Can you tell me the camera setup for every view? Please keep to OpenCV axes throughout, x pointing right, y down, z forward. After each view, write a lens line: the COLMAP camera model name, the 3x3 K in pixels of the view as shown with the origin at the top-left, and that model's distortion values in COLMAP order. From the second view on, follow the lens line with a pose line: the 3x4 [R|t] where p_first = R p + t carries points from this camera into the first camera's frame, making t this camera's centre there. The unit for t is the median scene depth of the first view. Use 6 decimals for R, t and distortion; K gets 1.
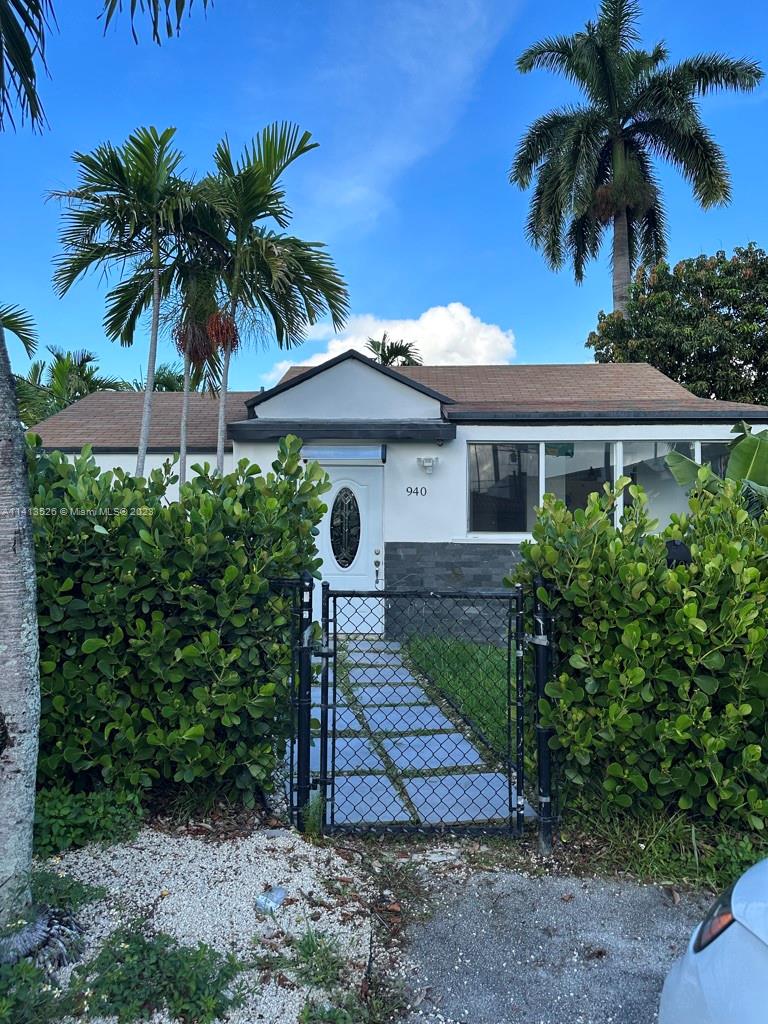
lens RADIAL K [[727.9, 0, 384.0], [0, 727.9, 512.0], [0, 0, 1]] dist [-0.006589, -0.004332]
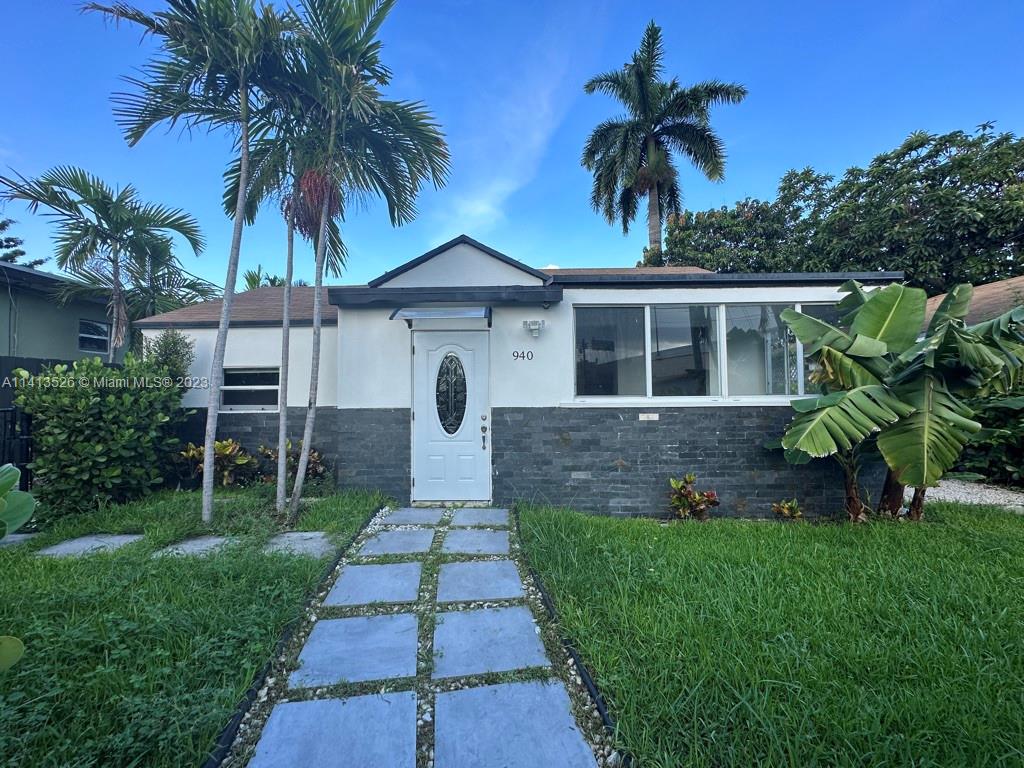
lens RADIAL K [[407.8, 0, 512.0], [0, 407.8, 384.0], [0, 0, 1]] dist [0.002882, 0.000243]
pose [[0.999712, -0.013264, 0.019979, 0.016120], [0.013399, 0.999888, -0.006613, 0.011942], [-0.019889, 0.006879, 0.999779, 0.392766]]
